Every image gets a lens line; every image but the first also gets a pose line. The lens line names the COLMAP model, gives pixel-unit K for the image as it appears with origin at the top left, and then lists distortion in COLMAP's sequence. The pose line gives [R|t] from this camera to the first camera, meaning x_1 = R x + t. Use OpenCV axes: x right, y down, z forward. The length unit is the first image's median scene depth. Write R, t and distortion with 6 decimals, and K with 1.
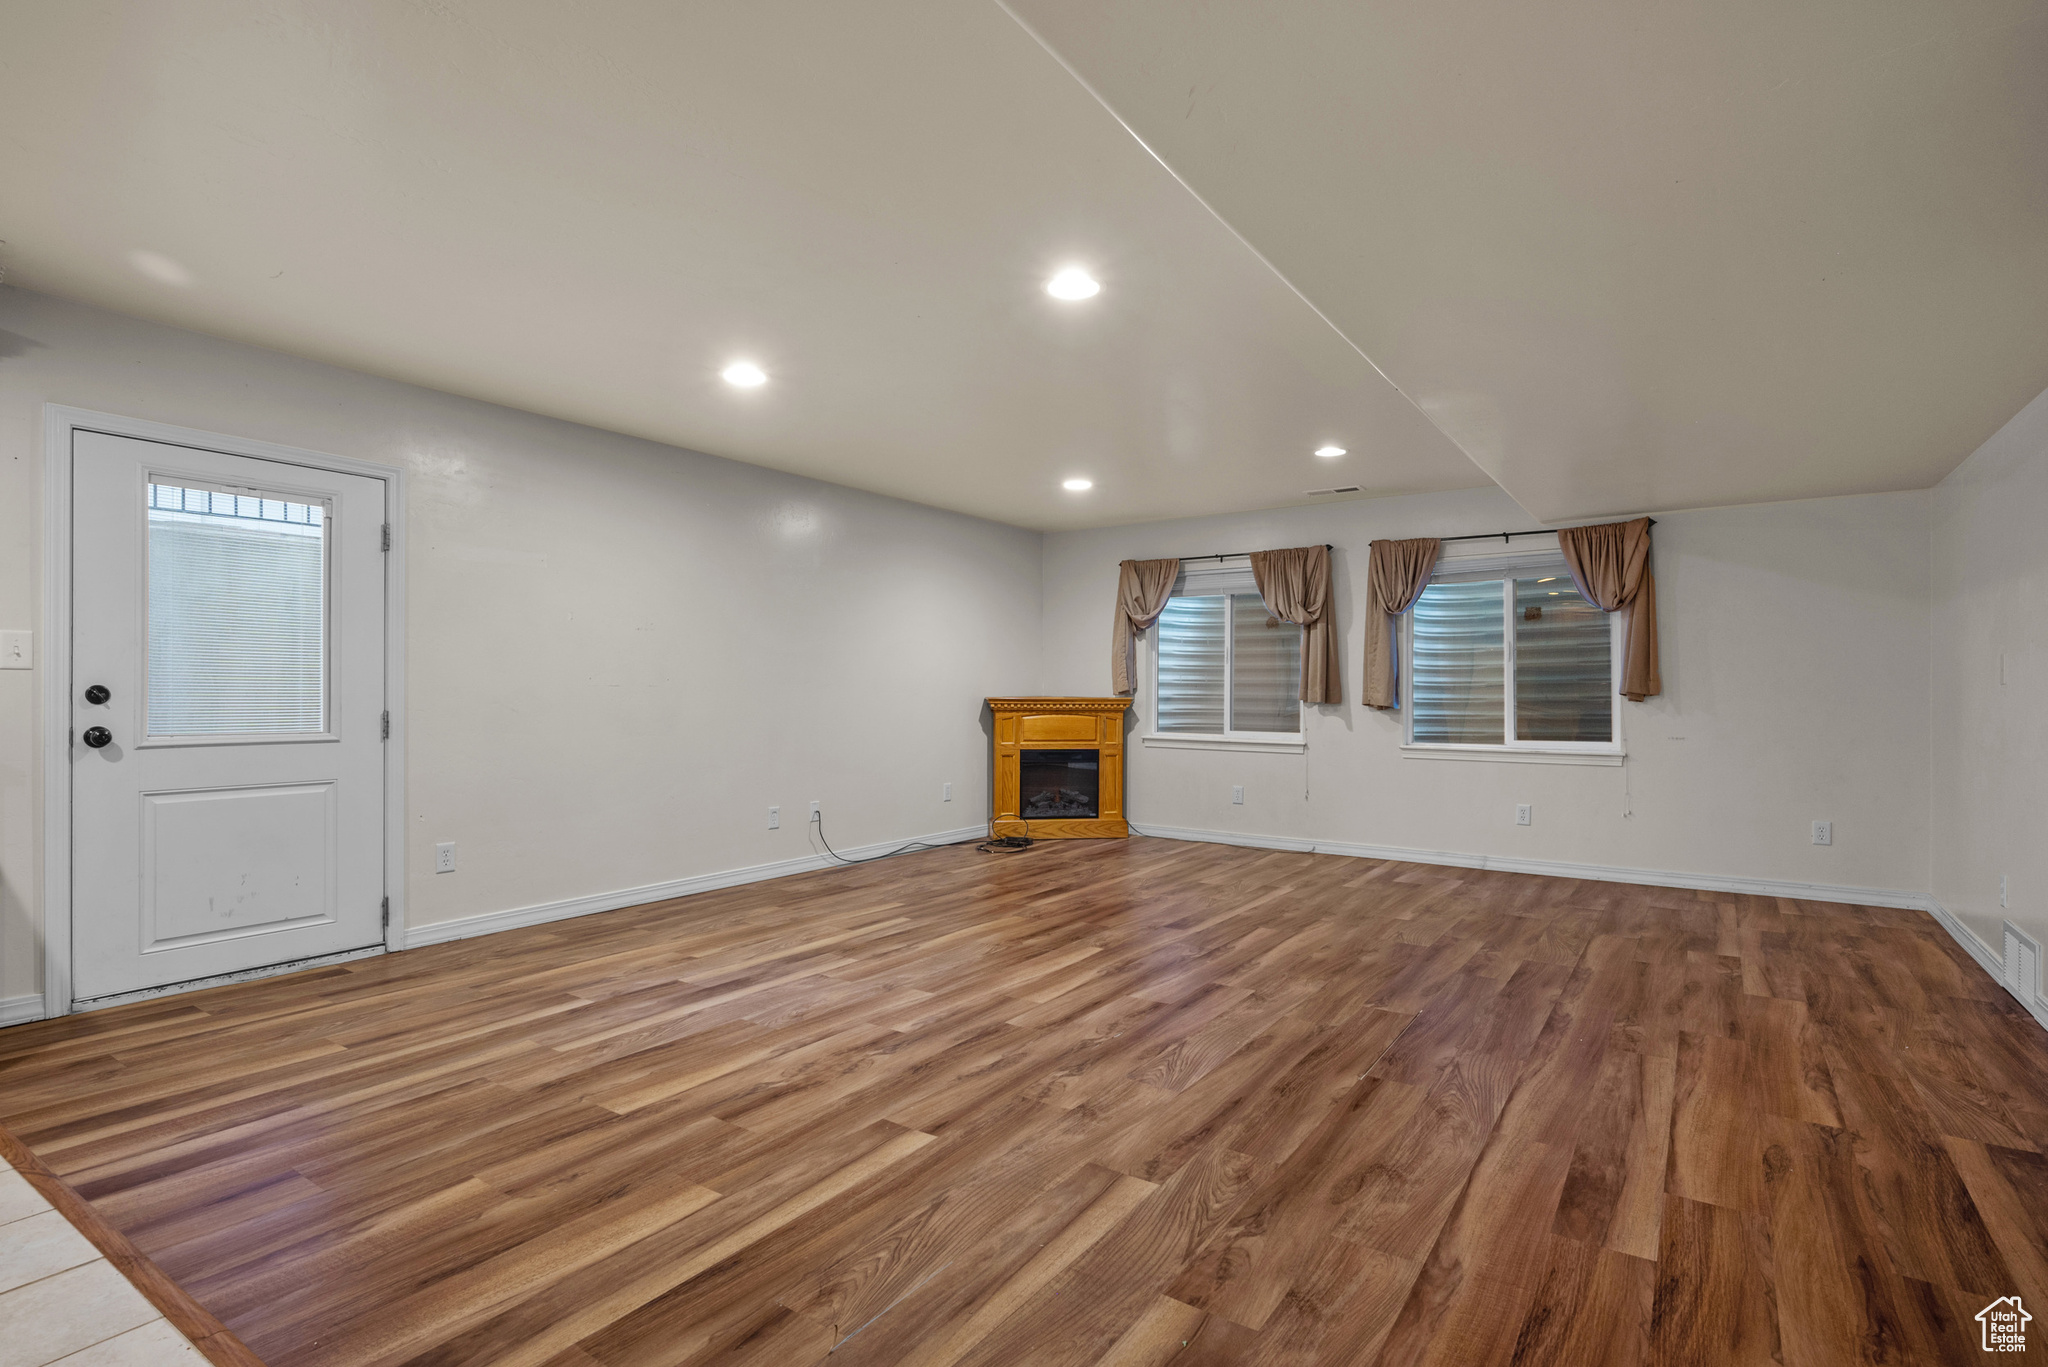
lens RADIAL K [[984.2, 0, 1062.4], [0, 984.2, 691.2], [0, 0, 1]] dist [-0.000854, -0.000746]
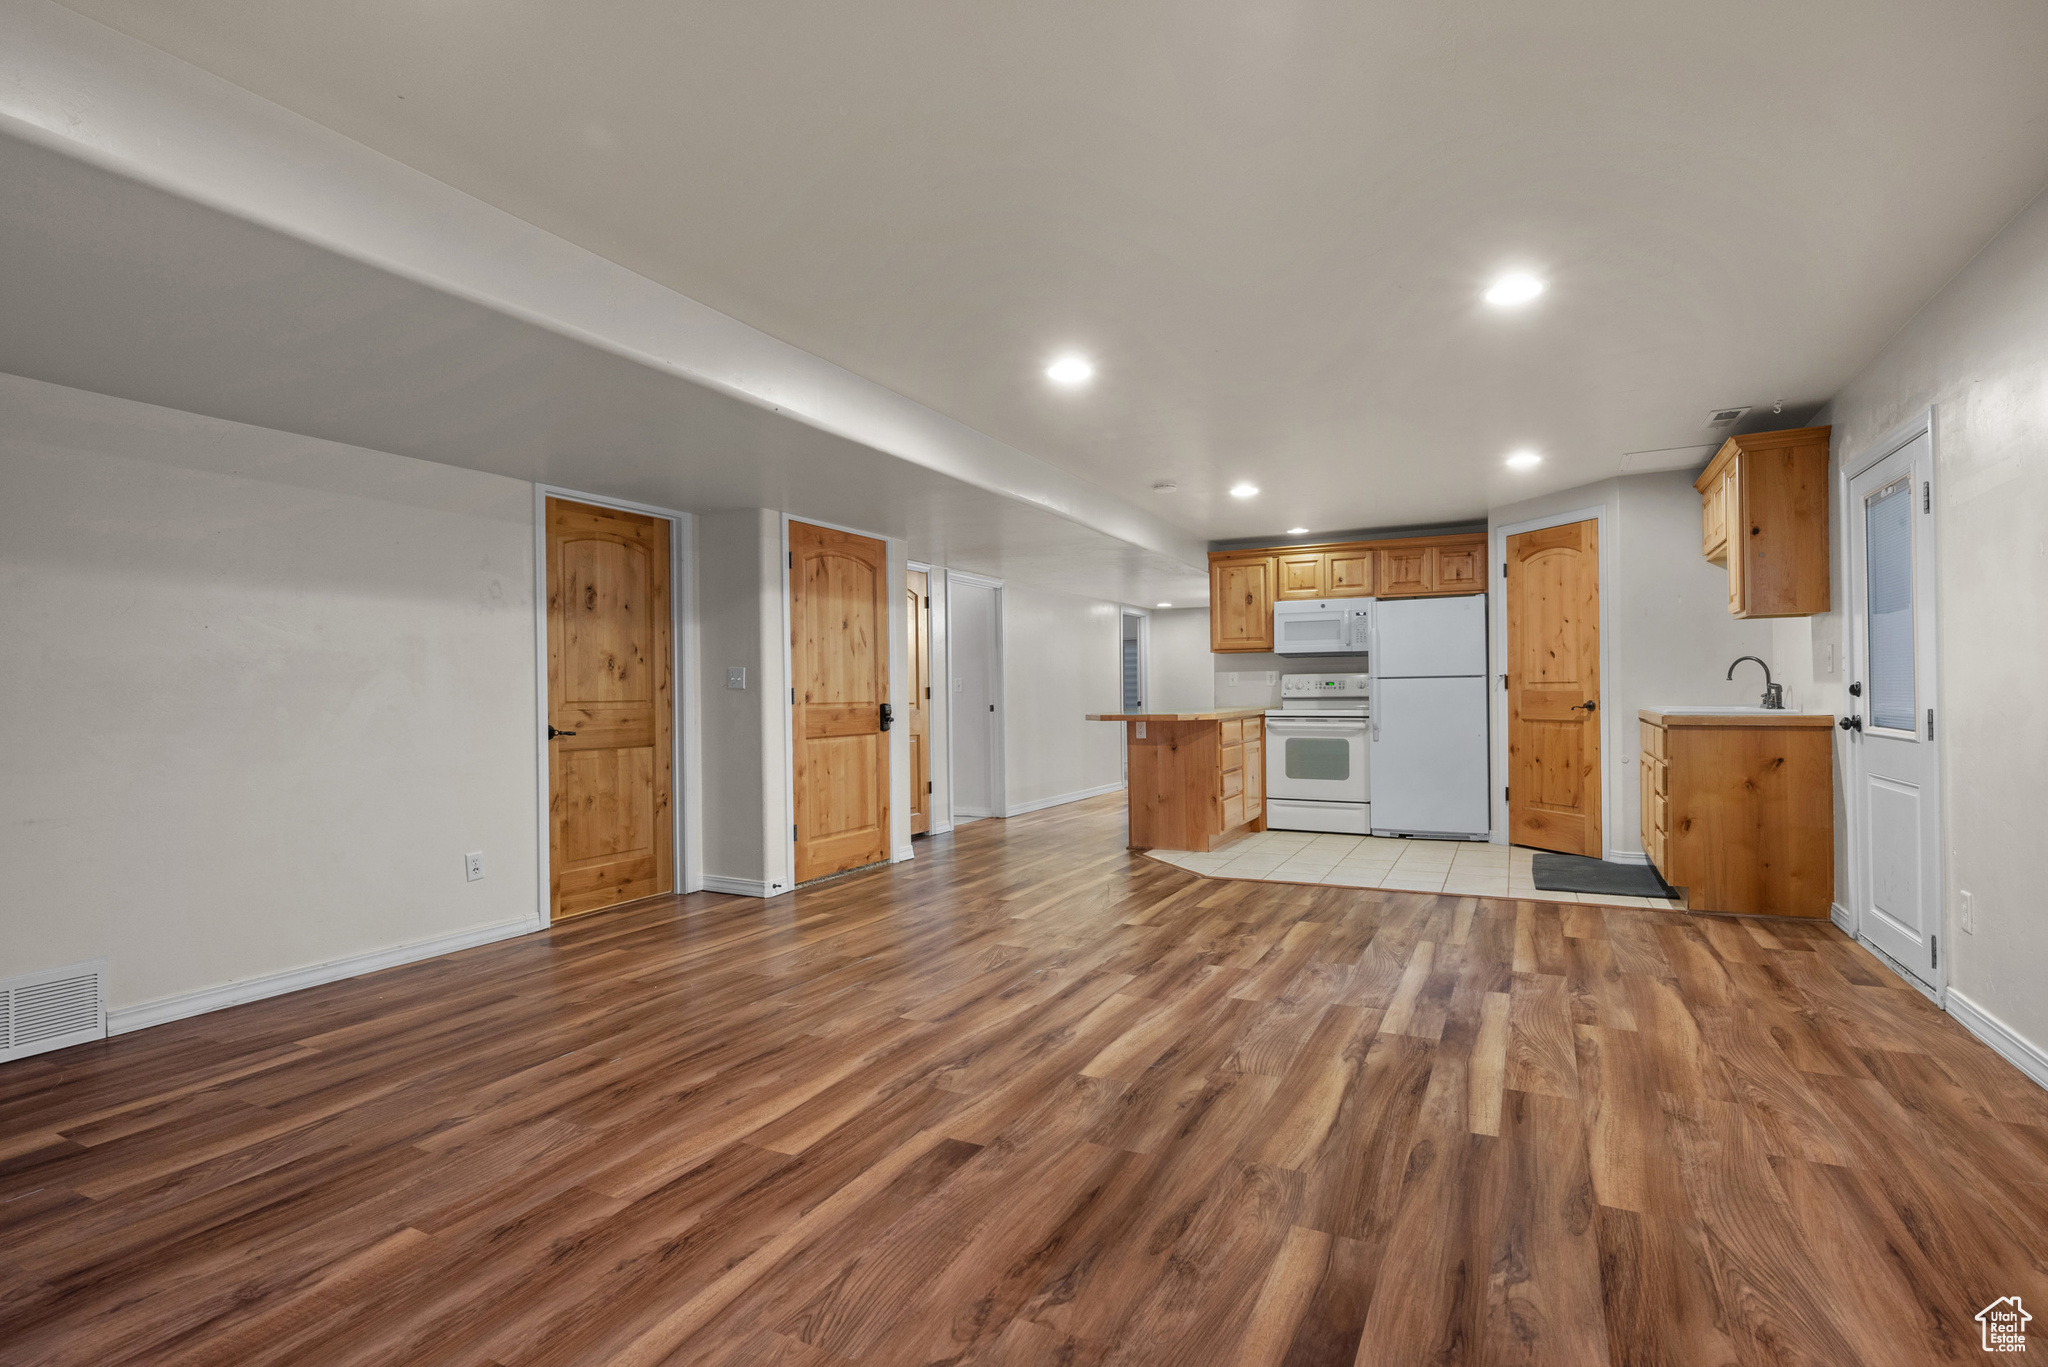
lens RADIAL K [[984.2, 0, 1032.5], [0, 984.2, 687.5], [0, 0, 1]] dist [-0.000854, -0.000746]
pose [[-0.994822, 0.007777, -0.101339, 0.170719], [0.008571, 0.999936, -0.007405, 0.001180], [0.101275, -0.008235, -0.994824, 2.034869]]
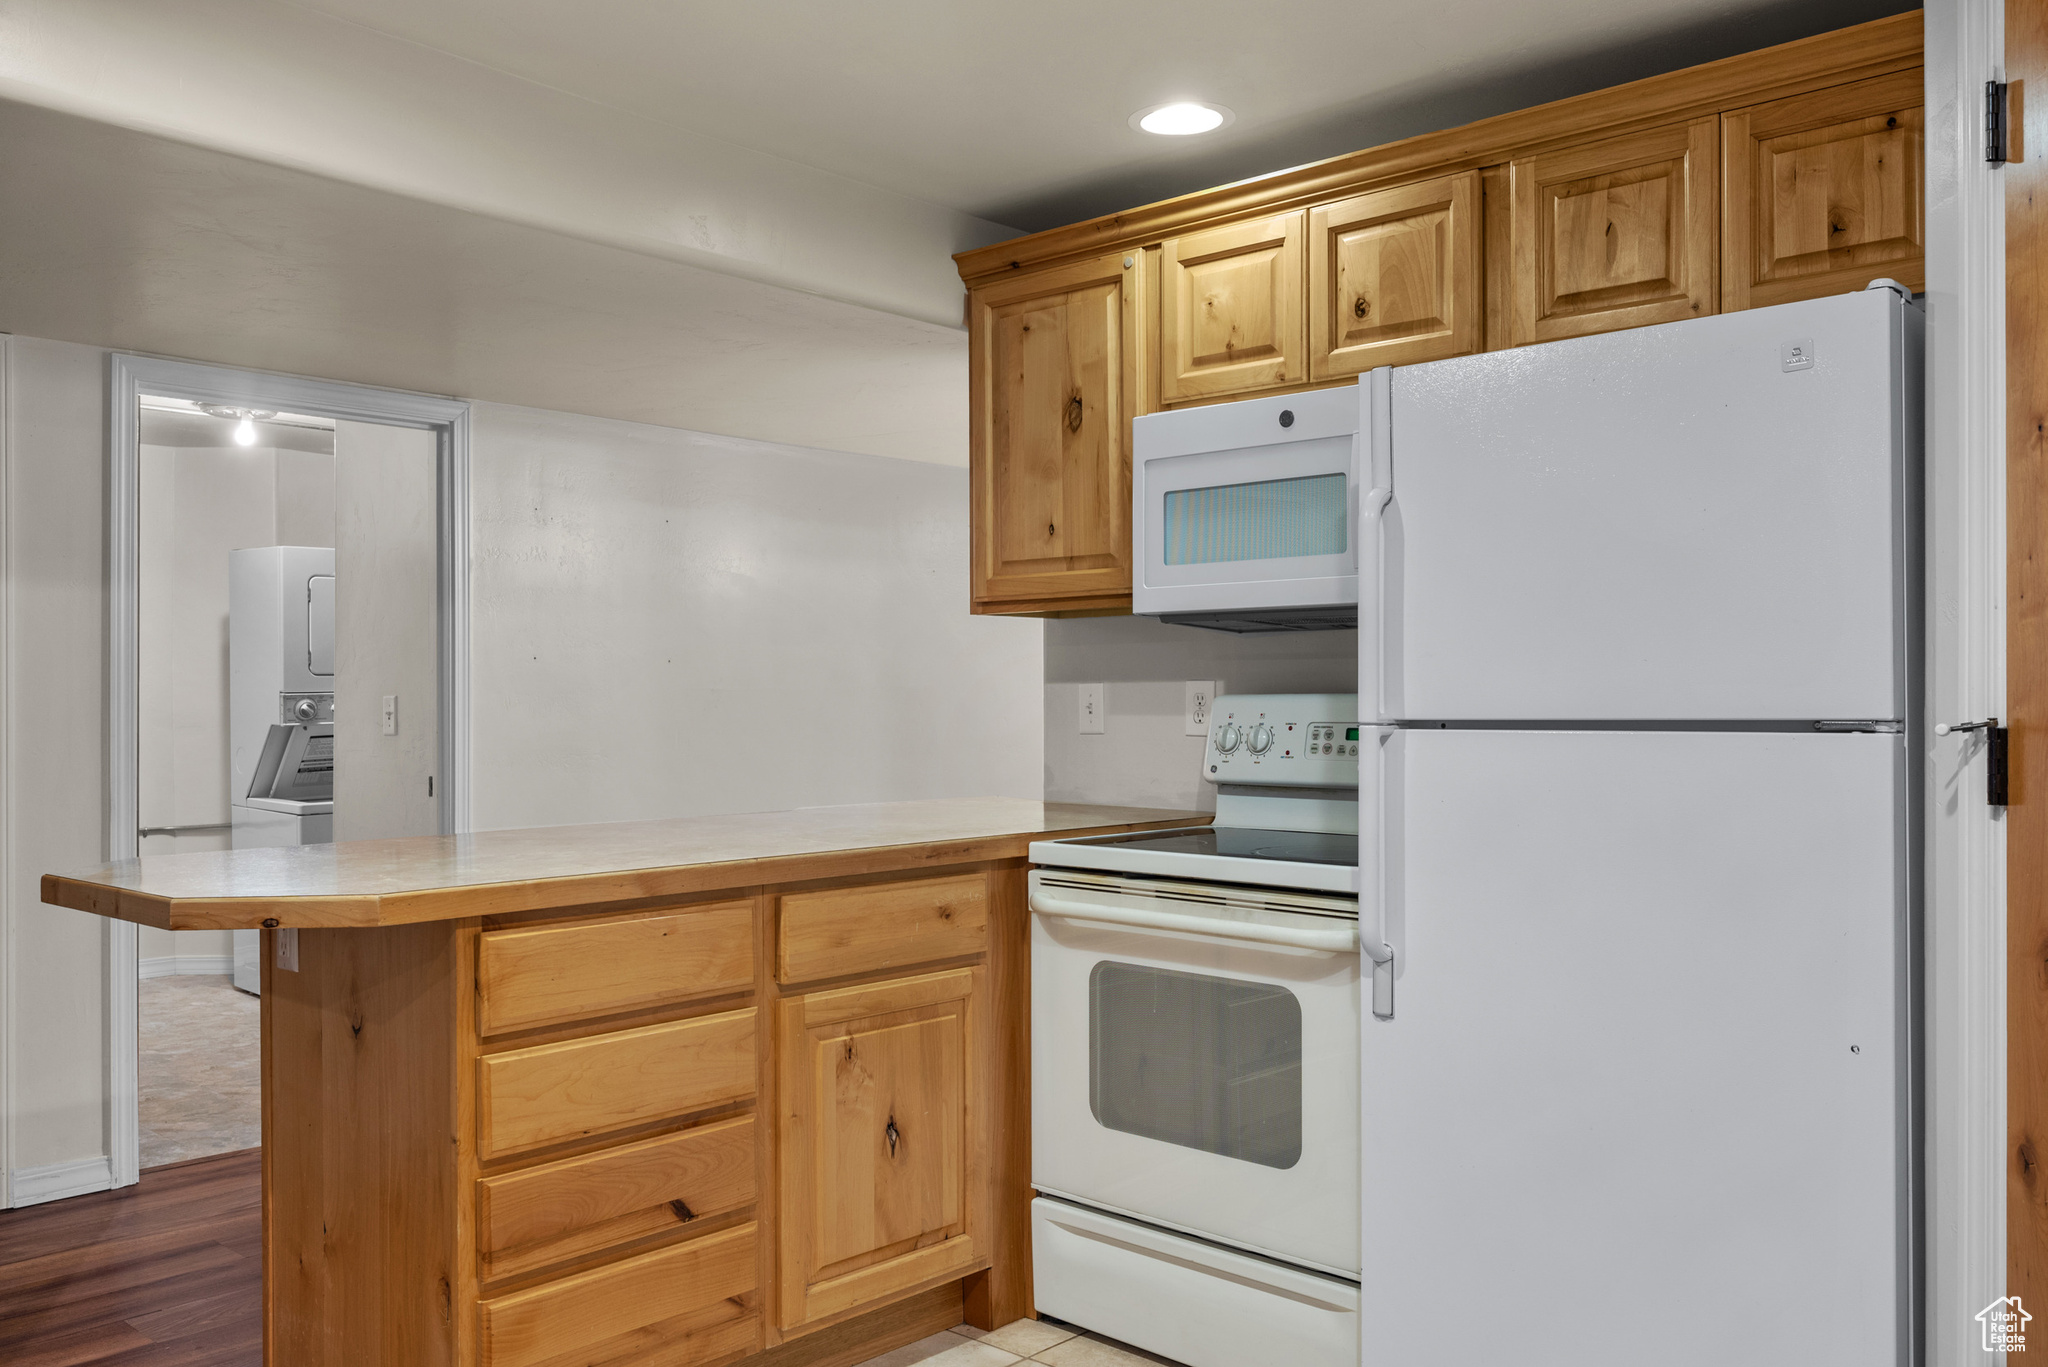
lens RADIAL K [[1647.6, 0, 1021.7], [0, 1647.6, 693.0], [0, 0, 1]] dist [-0.001420, -0.005757]
pose [[-0.984128, 0.001626, 0.177455, -0.738241], [0.000676, 0.999985, -0.005414, -0.038368], [-0.177461, -0.005208, -0.984114, 0.795747]]
